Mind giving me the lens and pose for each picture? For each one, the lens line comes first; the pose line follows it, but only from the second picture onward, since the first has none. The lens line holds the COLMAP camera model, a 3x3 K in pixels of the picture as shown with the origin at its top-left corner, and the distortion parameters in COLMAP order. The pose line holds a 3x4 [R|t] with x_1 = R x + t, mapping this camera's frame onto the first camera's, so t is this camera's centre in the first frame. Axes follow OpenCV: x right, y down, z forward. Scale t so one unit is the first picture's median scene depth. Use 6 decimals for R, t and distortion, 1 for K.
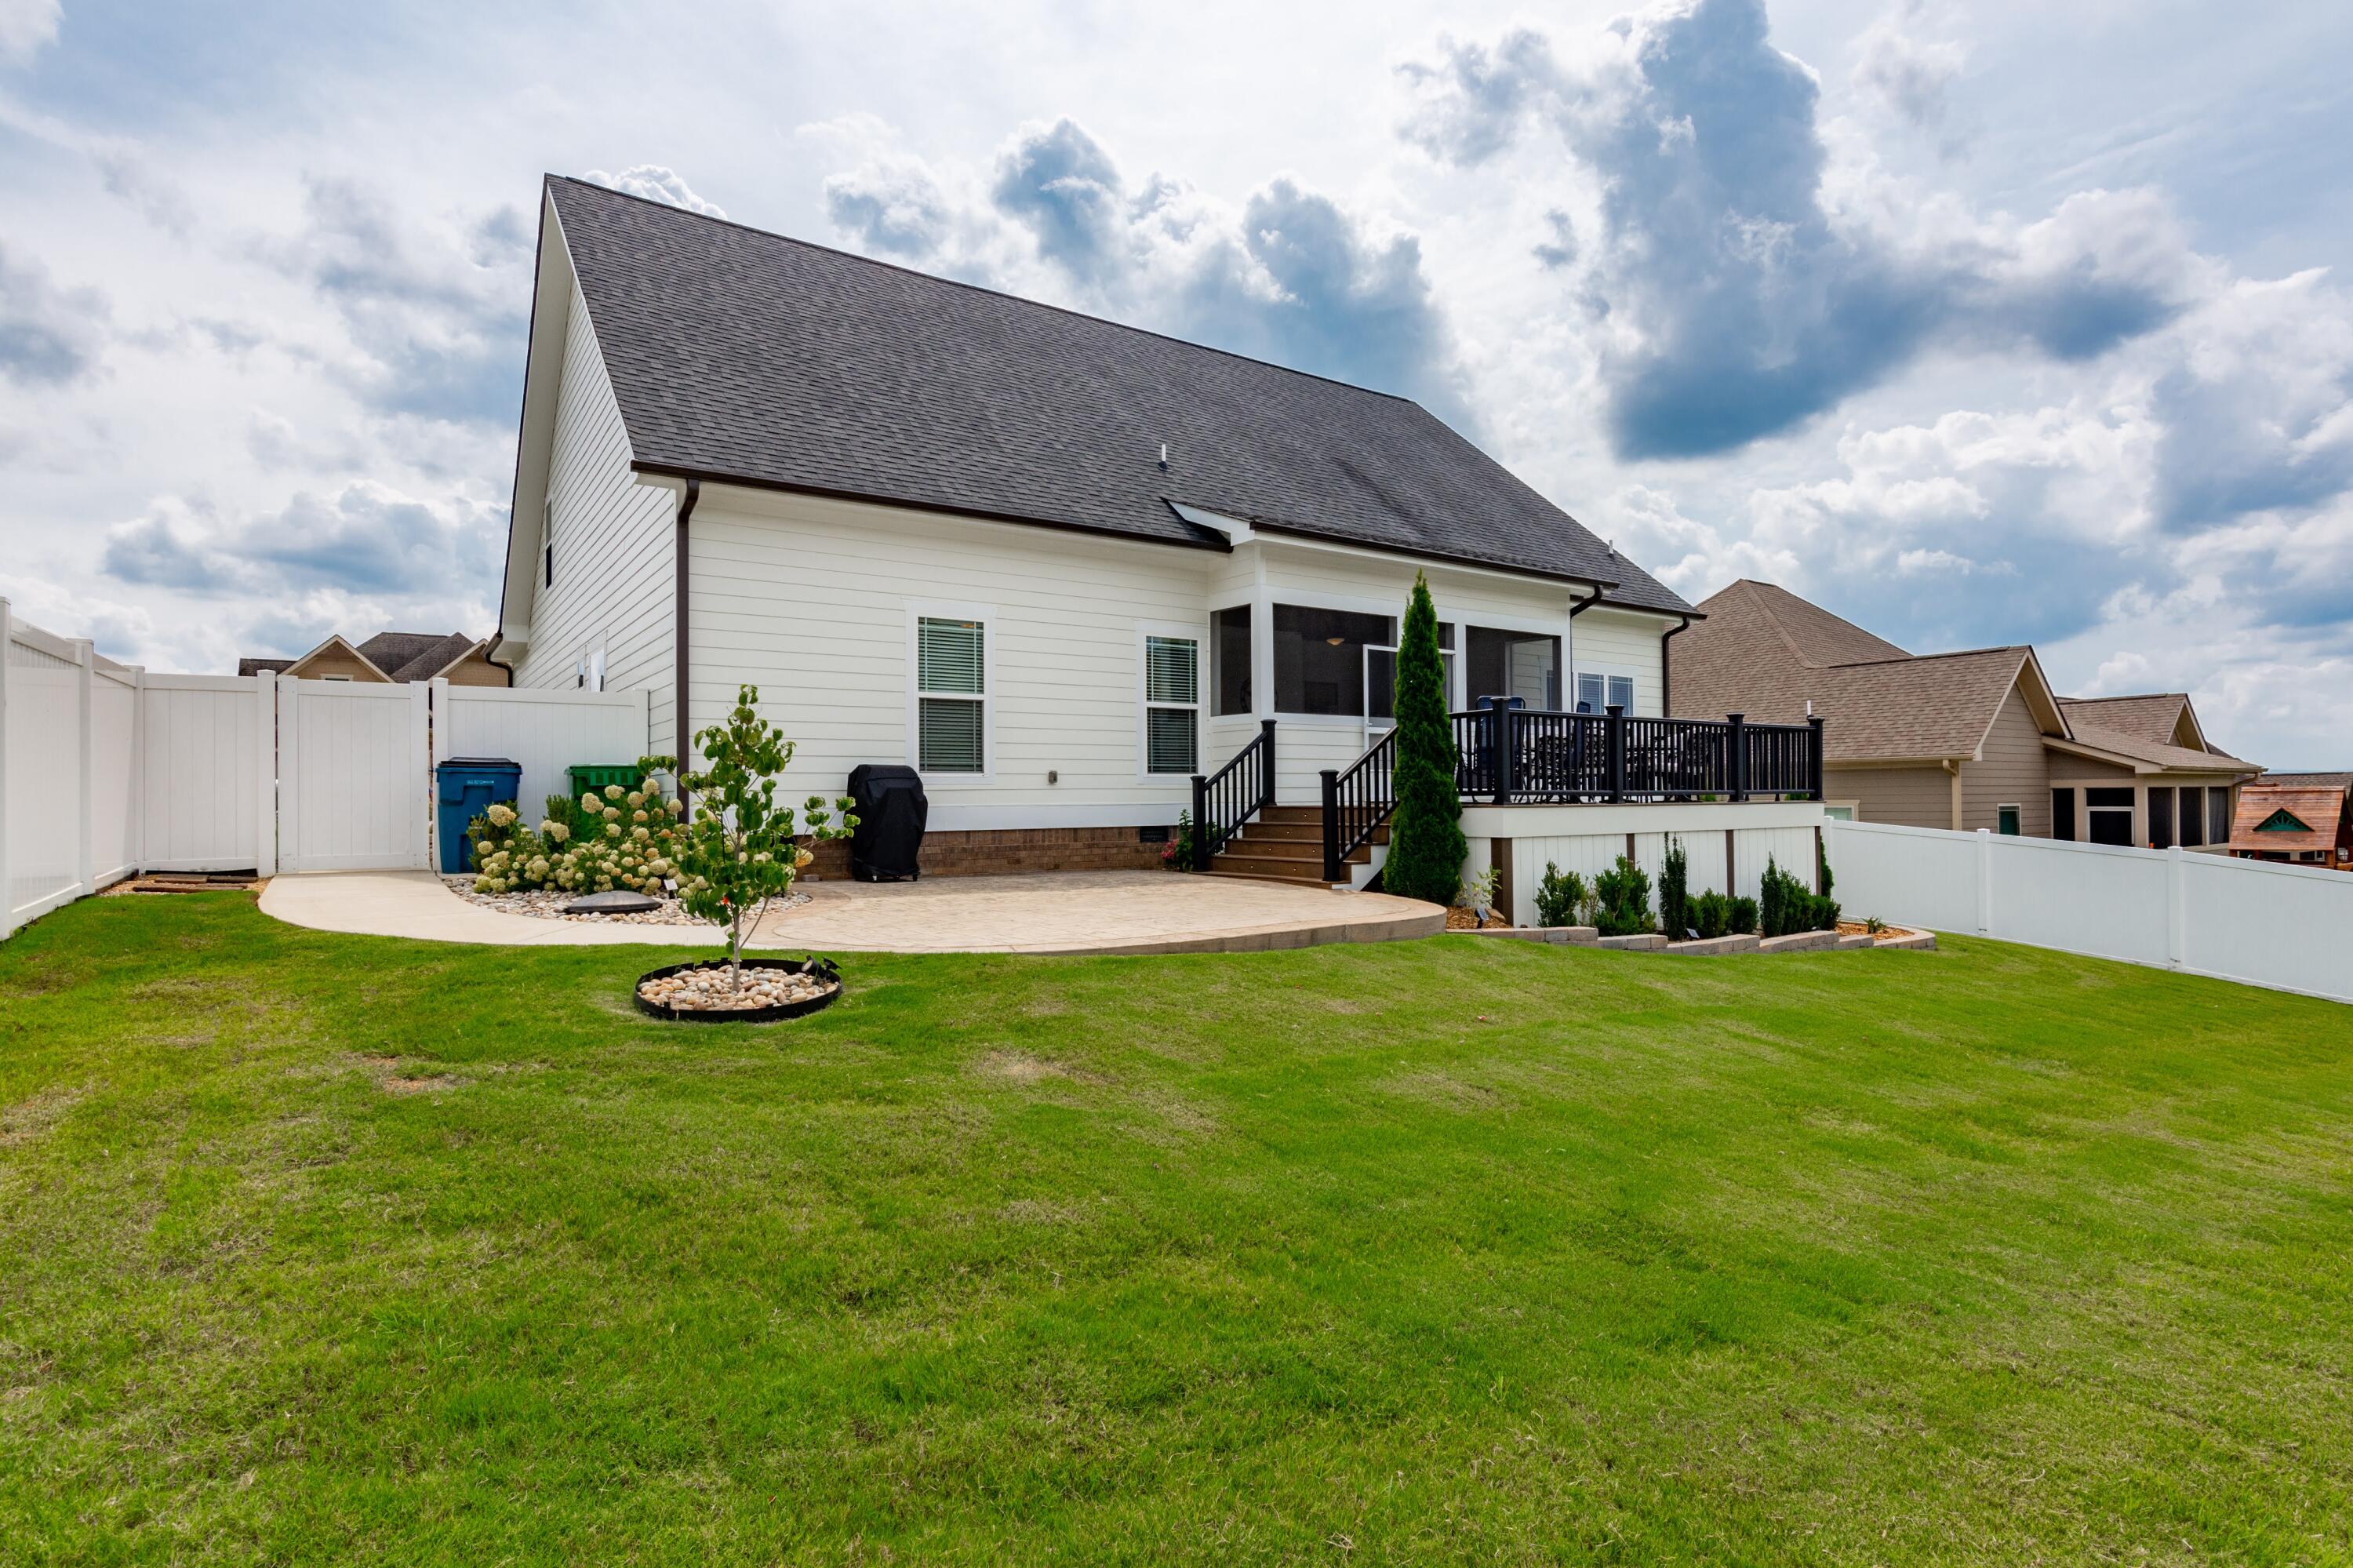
lens RADIAL K [[1162.9, 0, 1176.5], [0, 1162.9, 784.0], [0, 0, 1]] dist [0.001454, 0.000530]
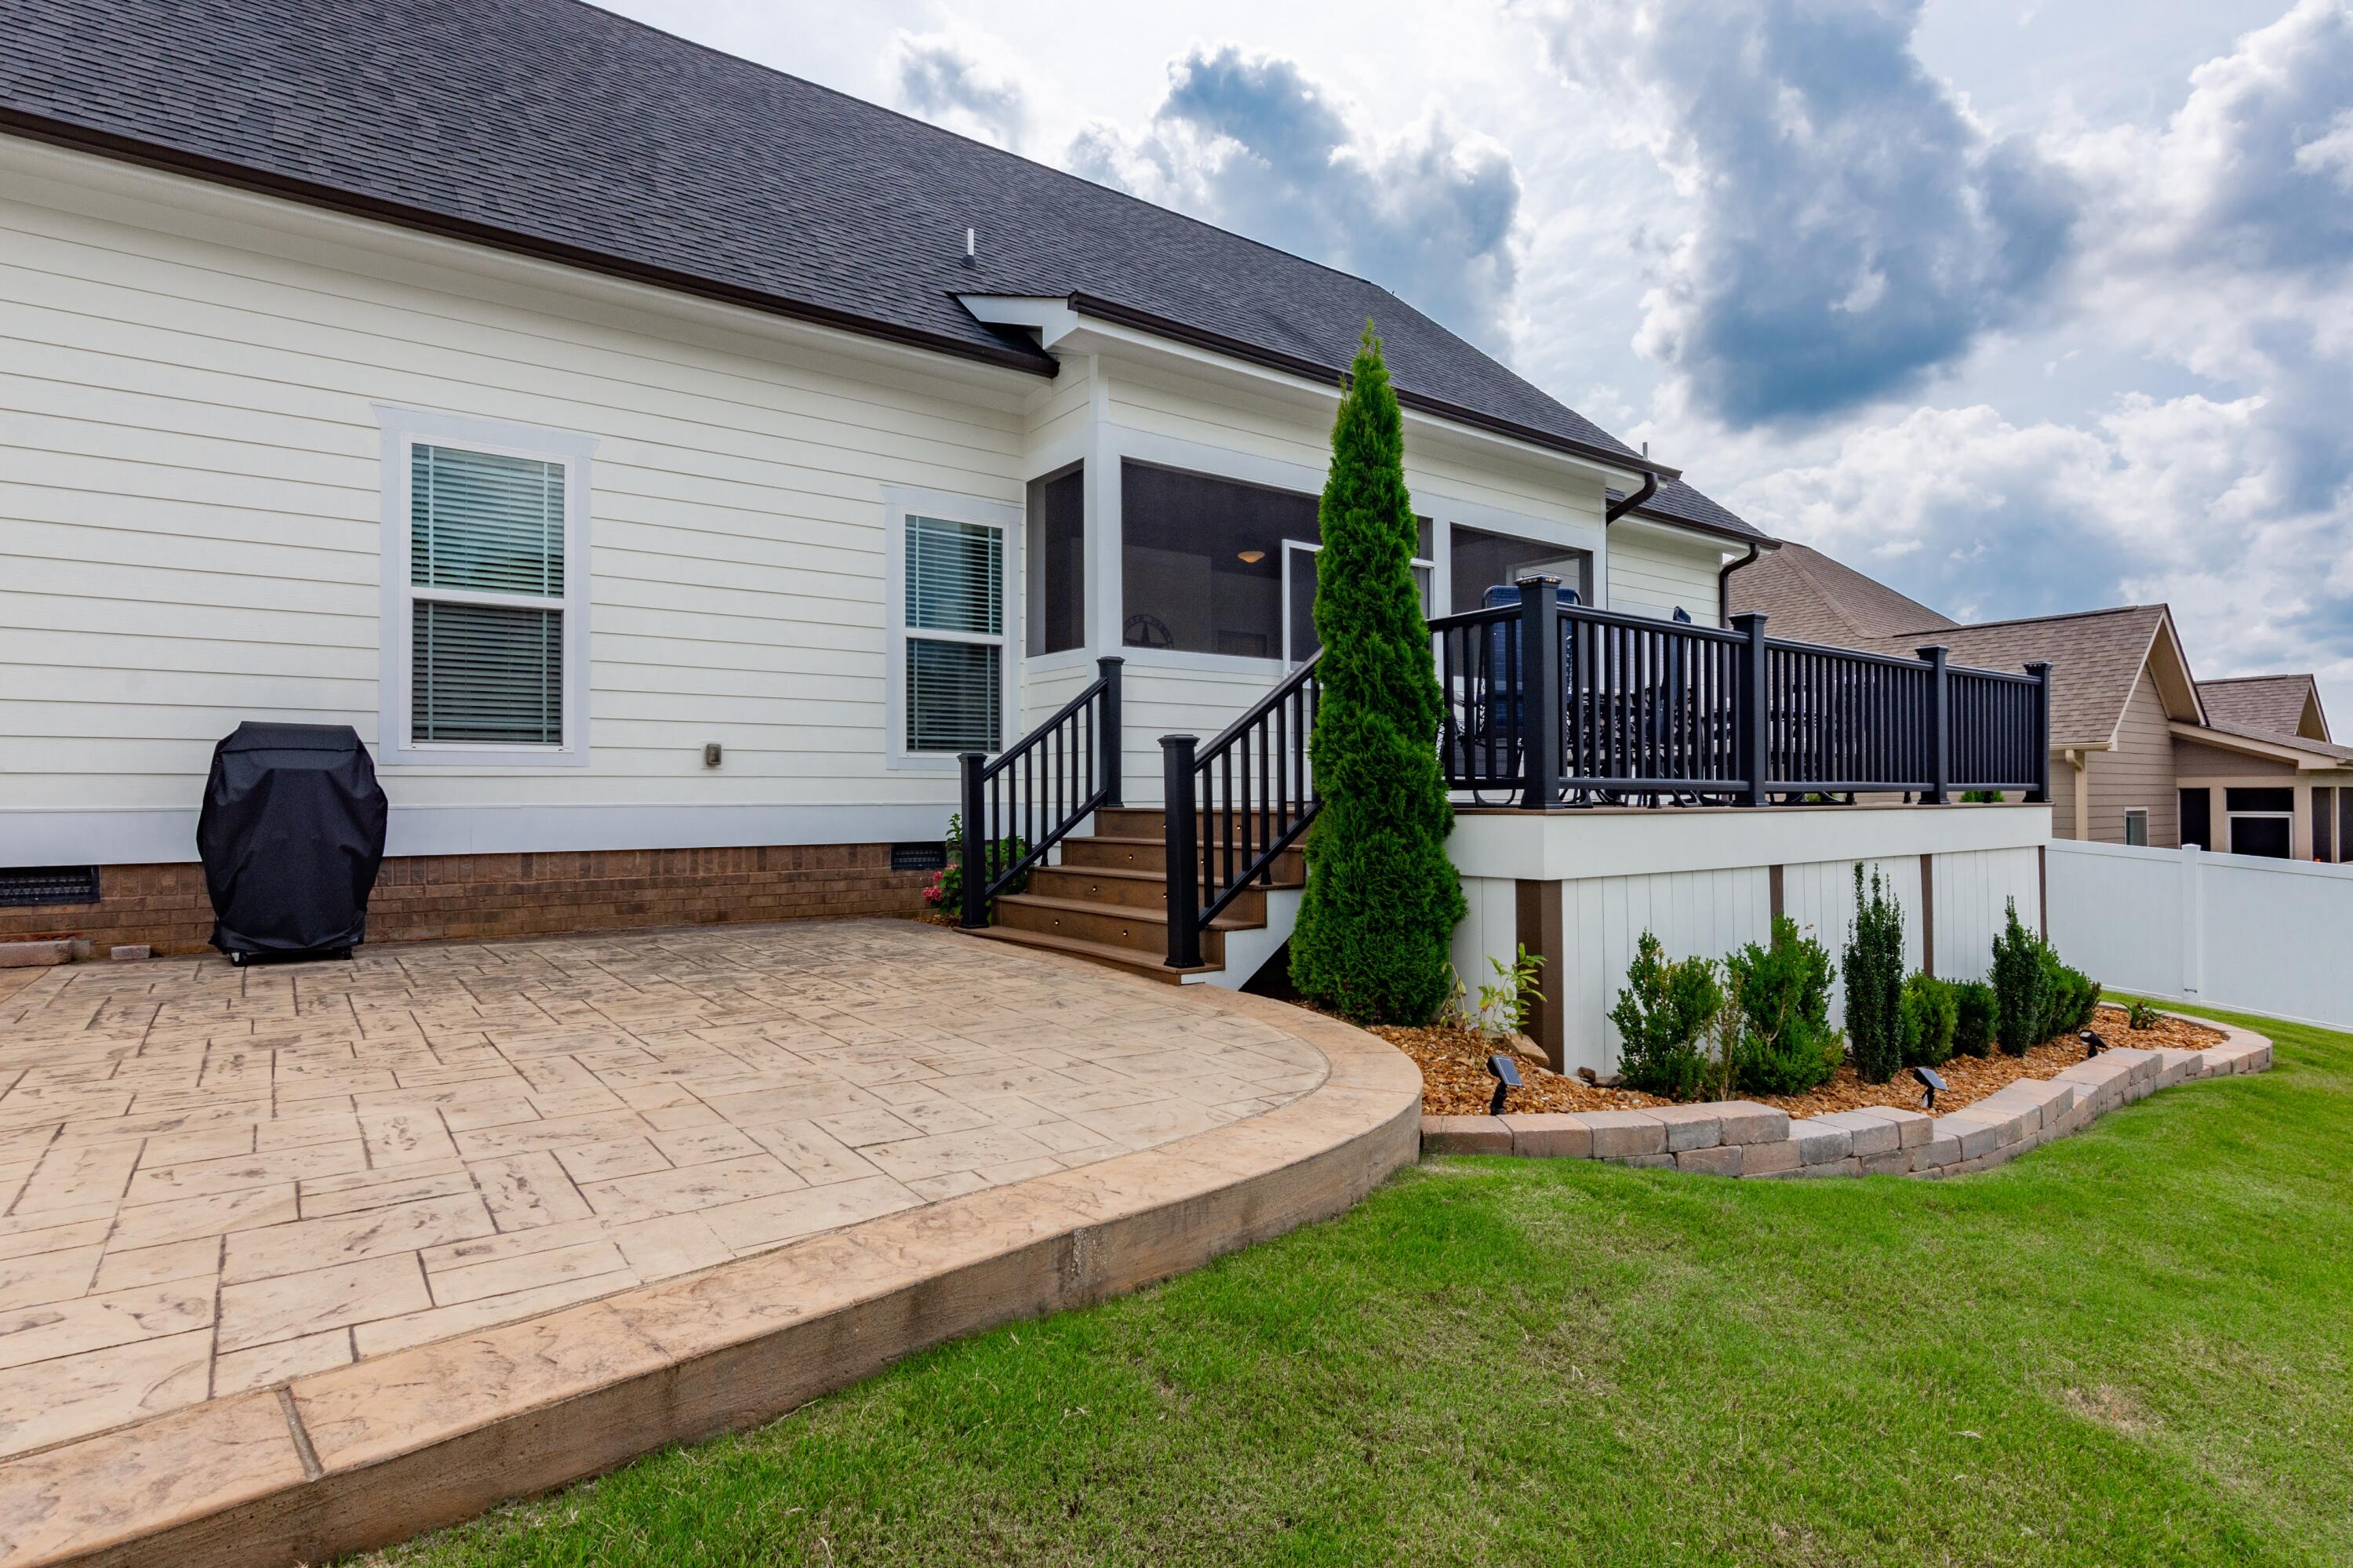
lens RADIAL K [[1162.9, 0, 1176.5], [0, 1162.9, 784.0], [0, 0, 1]] dist [0.001454, 0.000530]
pose [[0.999688, 0.003938, 0.024679, 0.100678], [-0.003935, 0.999992, -0.000167, 0.007118], [-0.024680, 0.000070, 0.999695, 0.440642]]
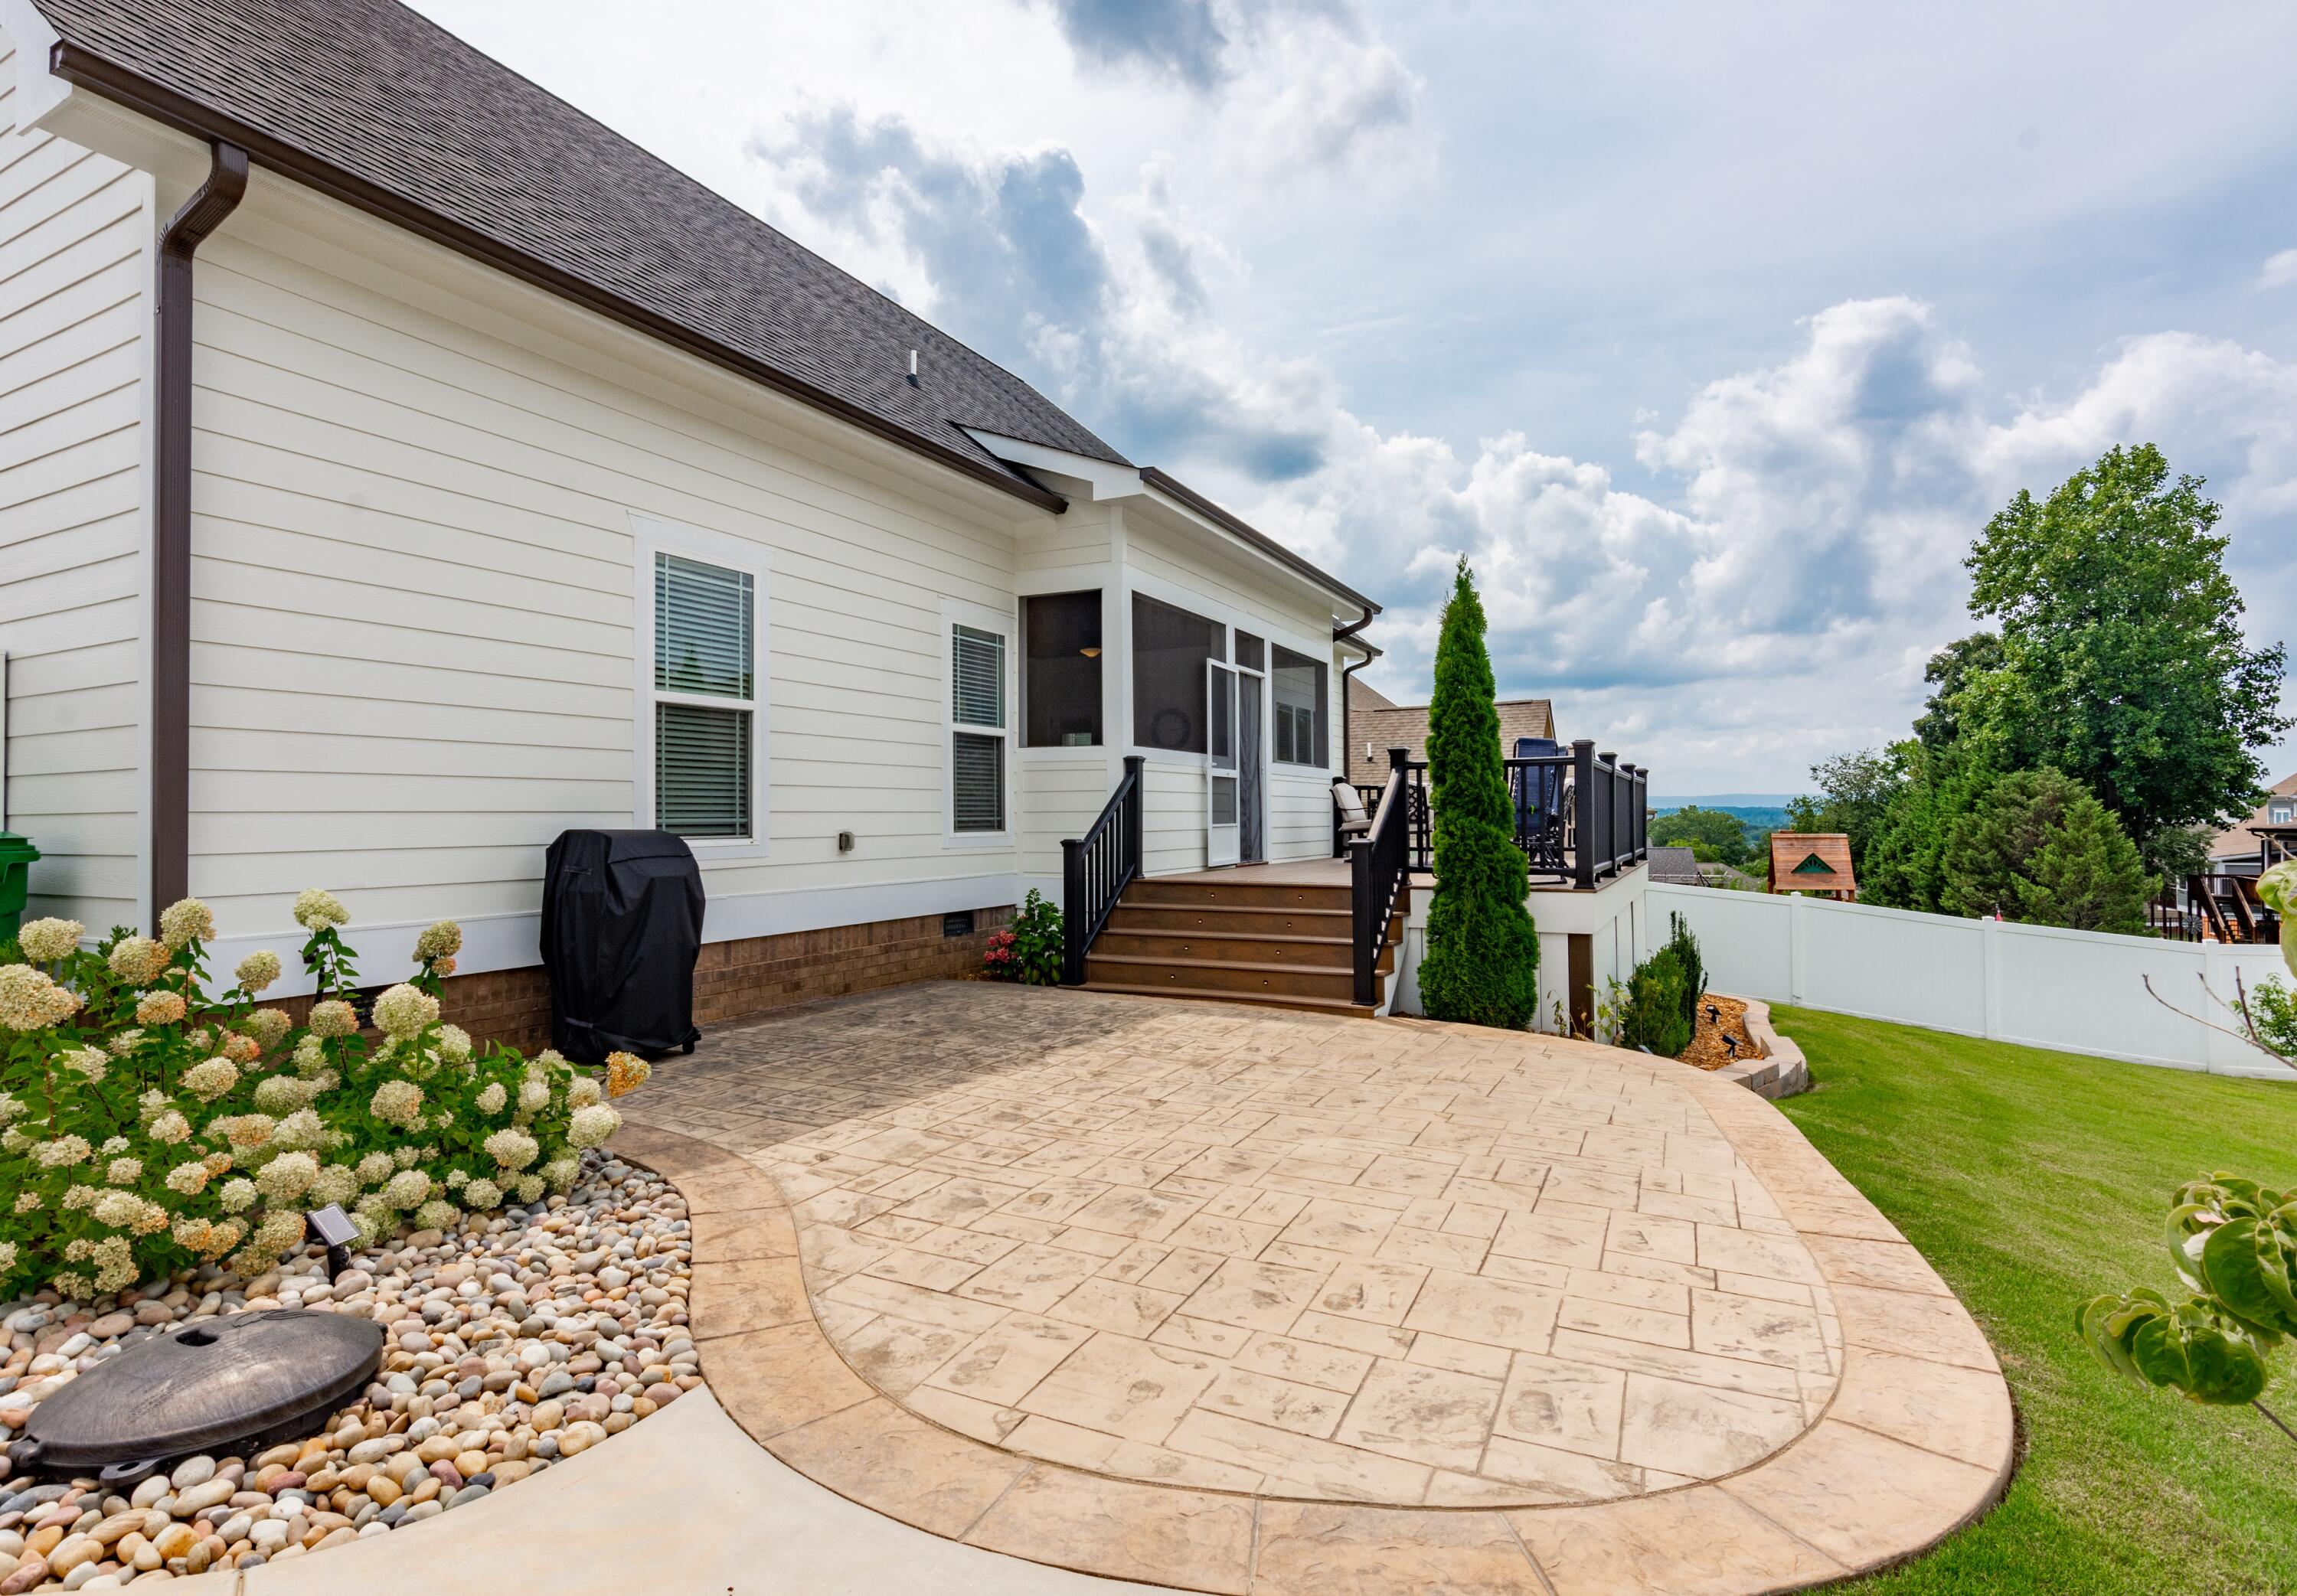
lens RADIAL K [[1152.3, 0, 1094.2], [0, 1152.3, 800.9], [0, 0, 1]] dist [-0.001481, -0.000379]
pose [[0.892254, 0.009249, 0.451438, -0.262418], [-0.007229, 0.999955, -0.006199, -0.024481], [-0.451475, 0.002268, 0.892281, 0.403718]]
